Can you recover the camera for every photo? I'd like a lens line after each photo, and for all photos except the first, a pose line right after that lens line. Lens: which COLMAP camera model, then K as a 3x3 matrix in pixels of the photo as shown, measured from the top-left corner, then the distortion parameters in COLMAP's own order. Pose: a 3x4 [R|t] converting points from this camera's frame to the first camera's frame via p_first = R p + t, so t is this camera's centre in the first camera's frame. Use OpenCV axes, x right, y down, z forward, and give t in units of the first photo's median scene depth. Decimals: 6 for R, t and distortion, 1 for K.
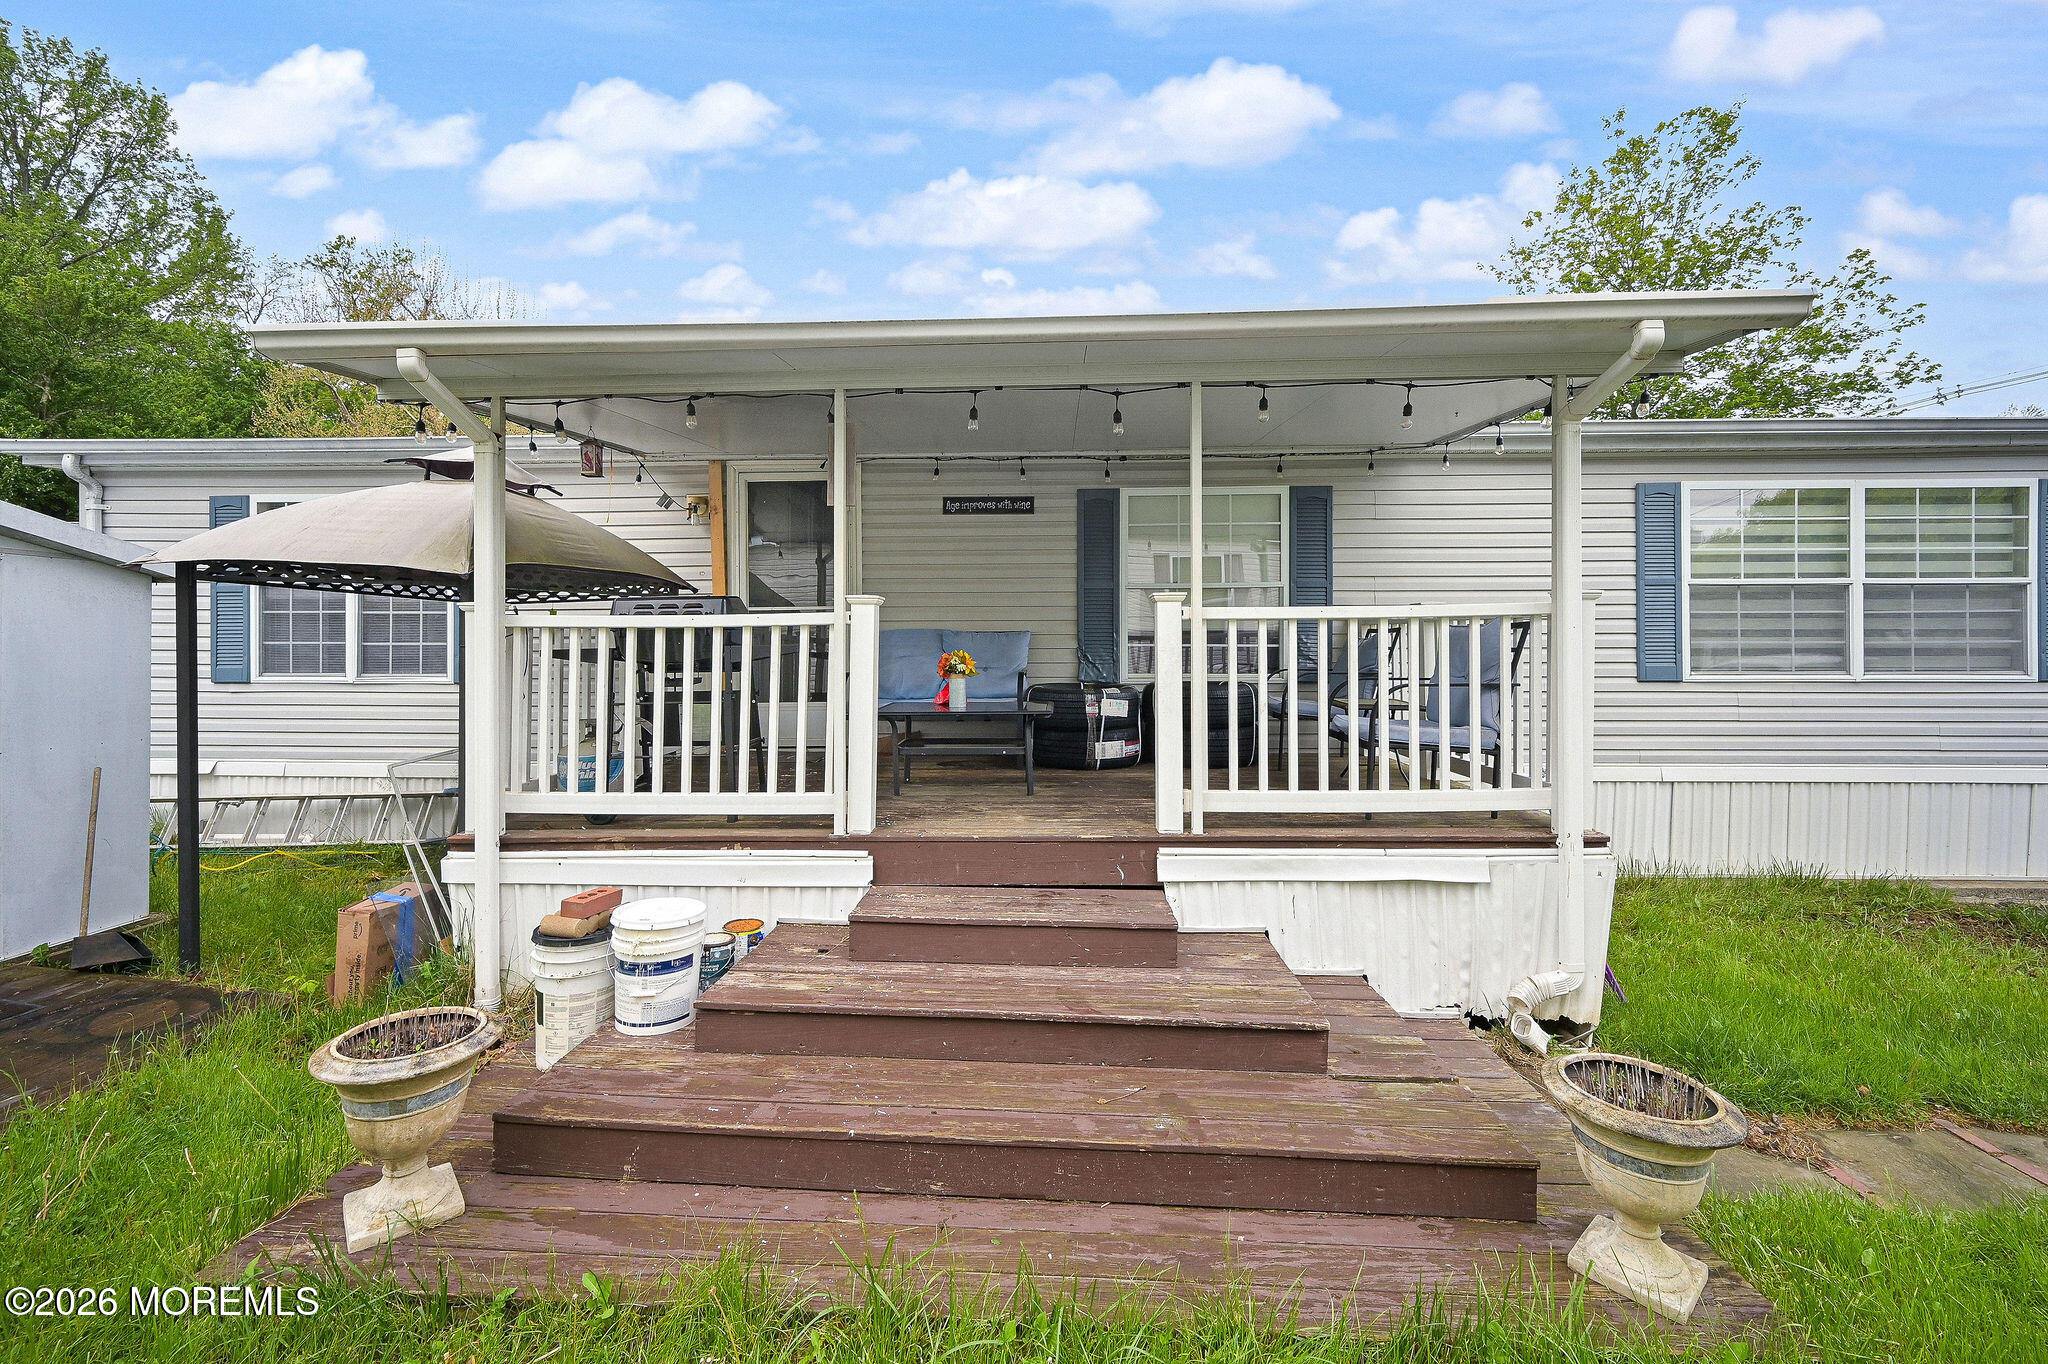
lens RADIAL K [[821.6, 0, 1033.2], [0, 821.6, 651.2], [0, 0, 1]] dist [-0.006942, 0.001305]
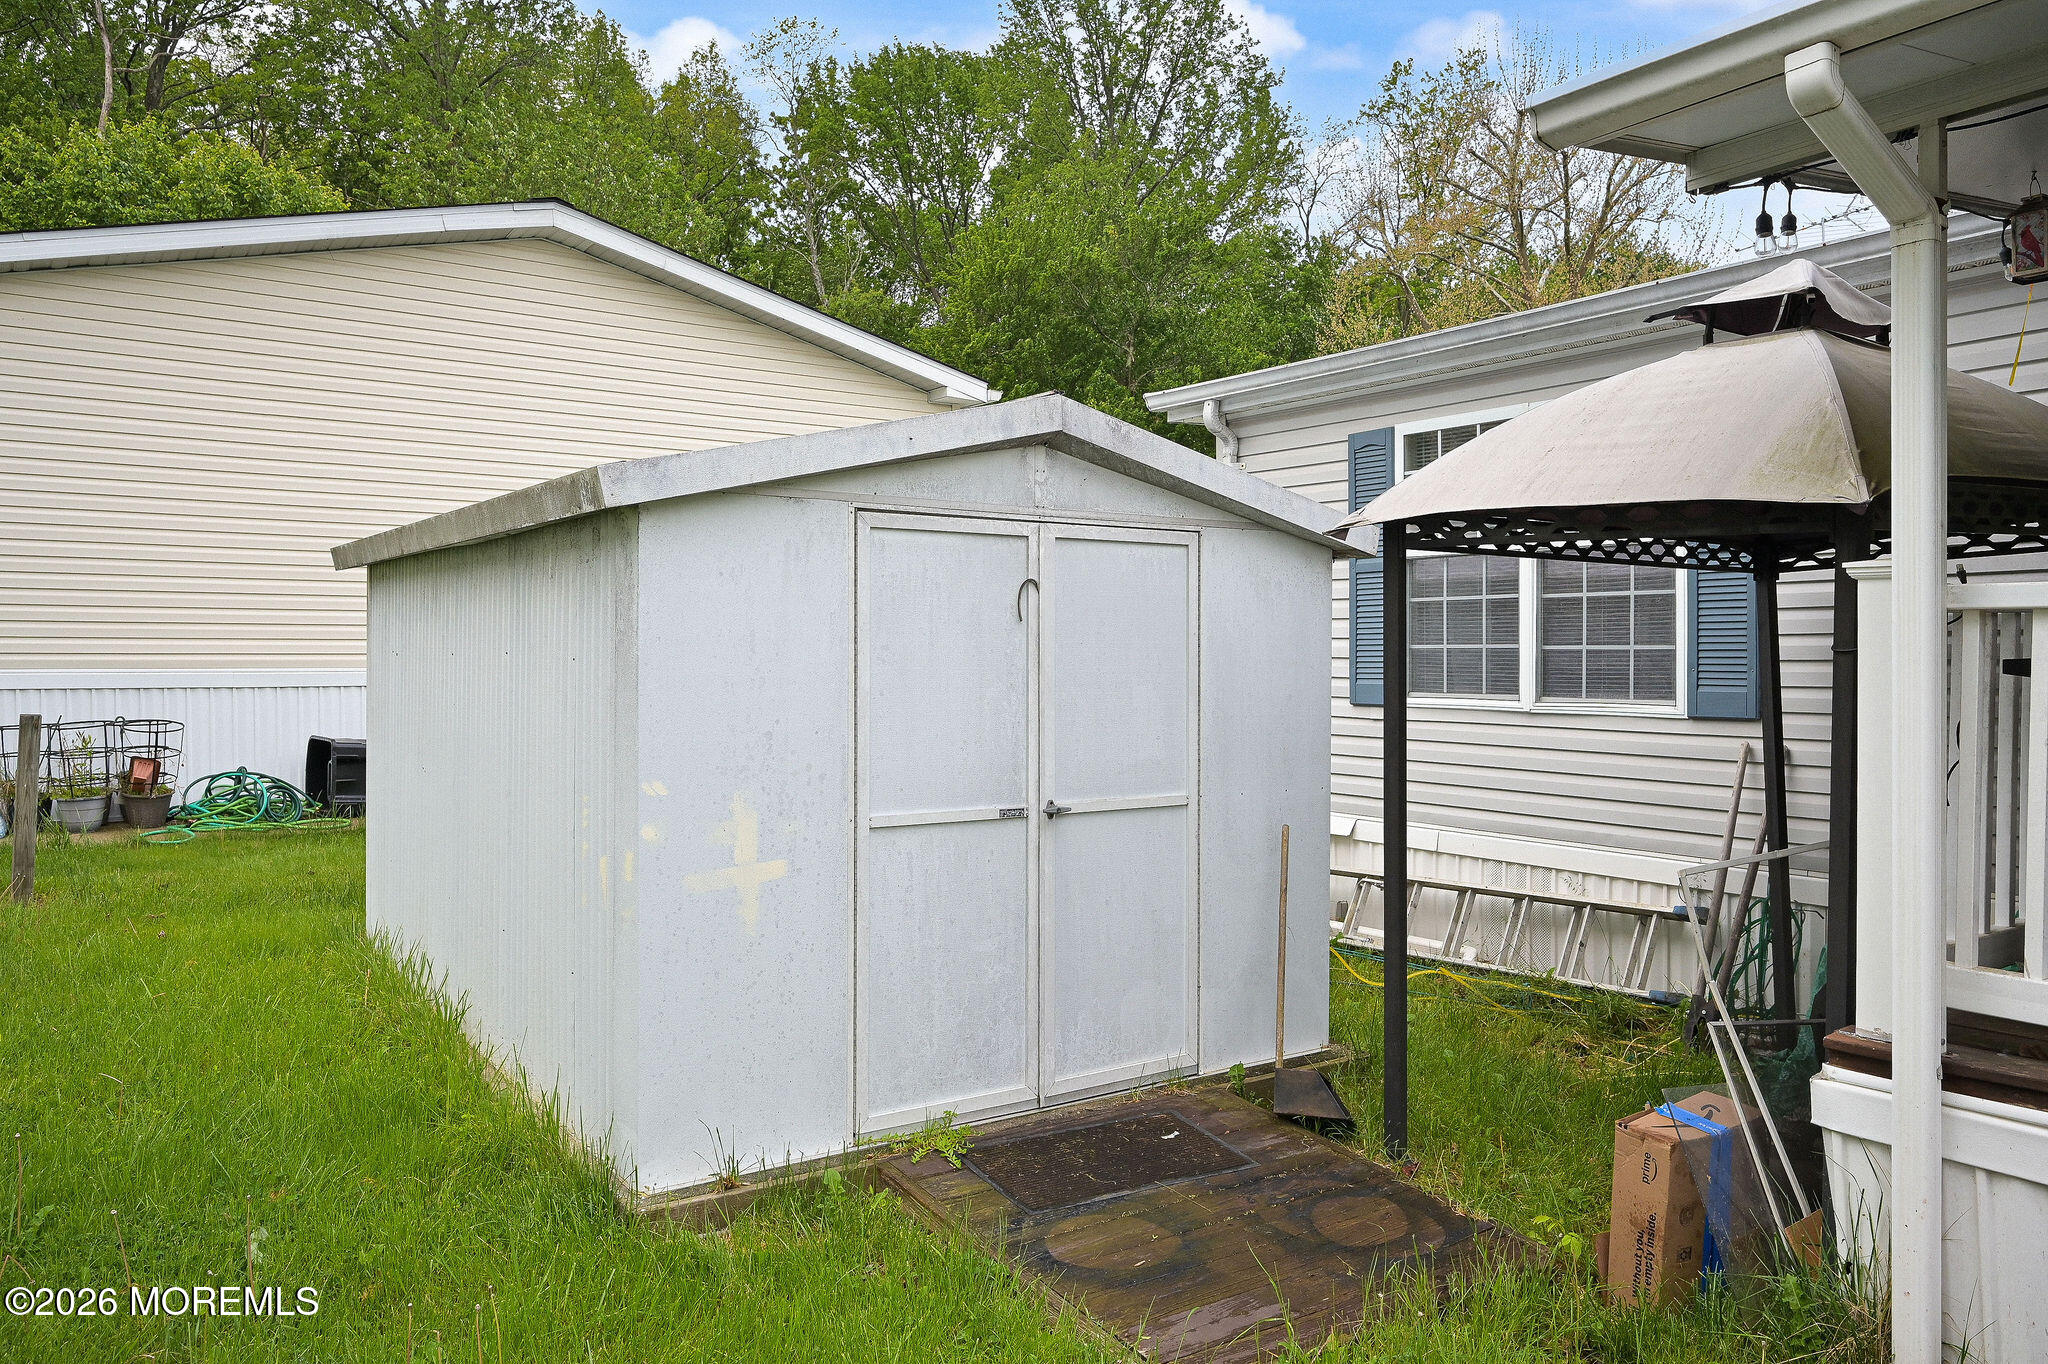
lens RADIAL K [[1472.4, 0, 1037.0], [0, 1472.4, 672.6], [0, 0, 1]] dist [-0.001230, 0.007432]
pose [[0.594743, 0.010462, -0.803848, -0.169450], [-0.003780, 0.999941, 0.010218, -0.000194], [0.803907, -0.003039, 0.594747, 0.050106]]
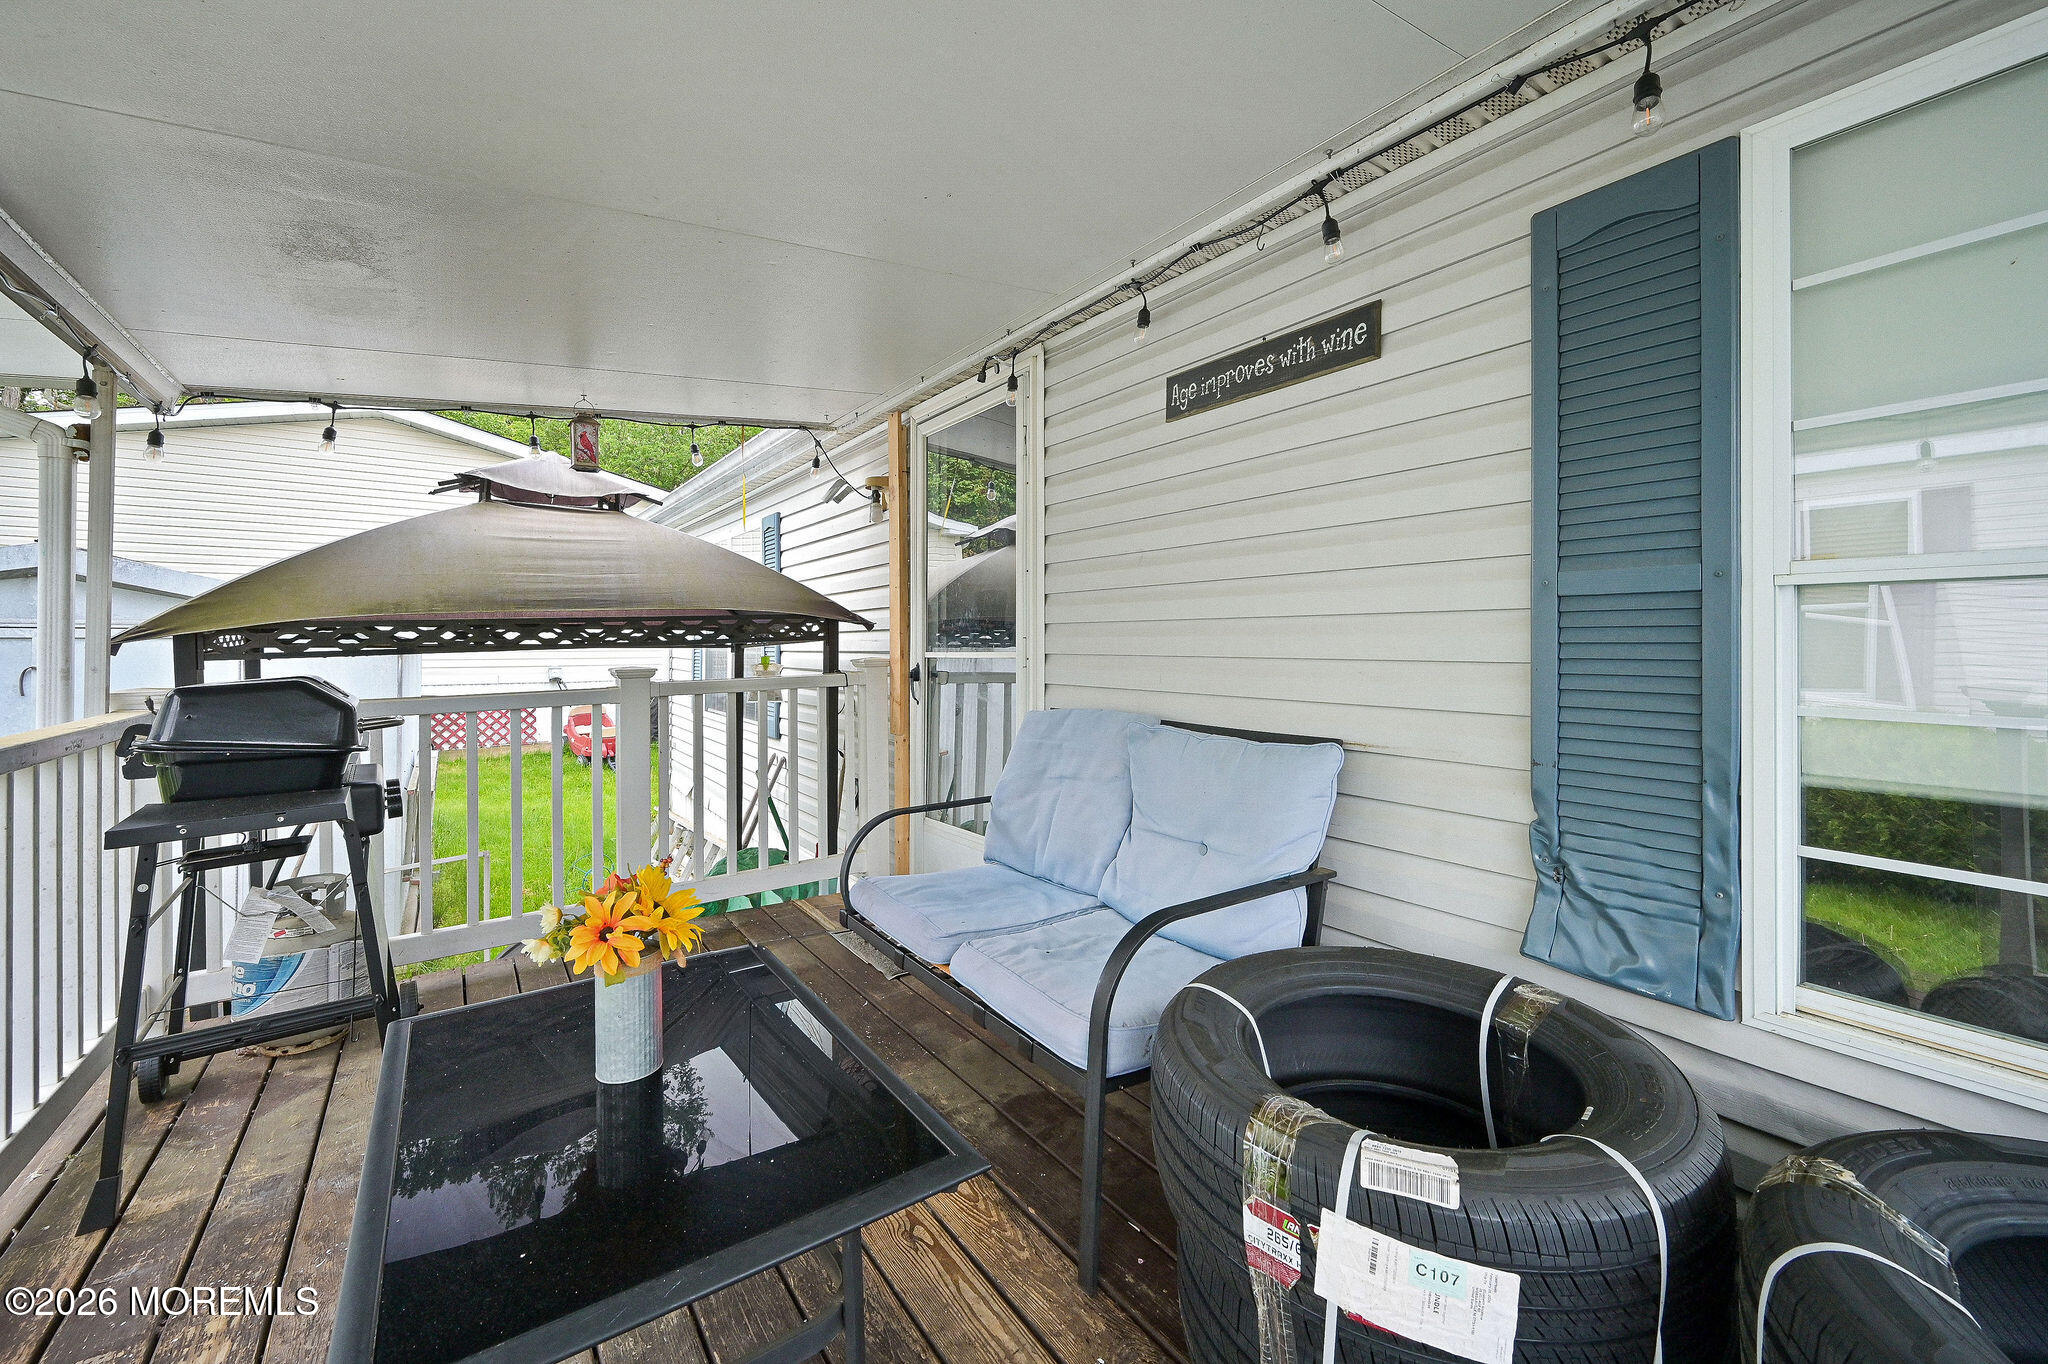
lens RADIAL K [[821.6, 0, 1024.6], [0, 821.6, 640.8], [0, 0, 1]] dist [-0.006942, 0.001305]
pose [[0.609636, -0.001889, -0.792679, 0.162139], [-0.012183, 0.999857, -0.011753, -0.056876], [0.792588, 0.016822, 0.609525, 0.715640]]
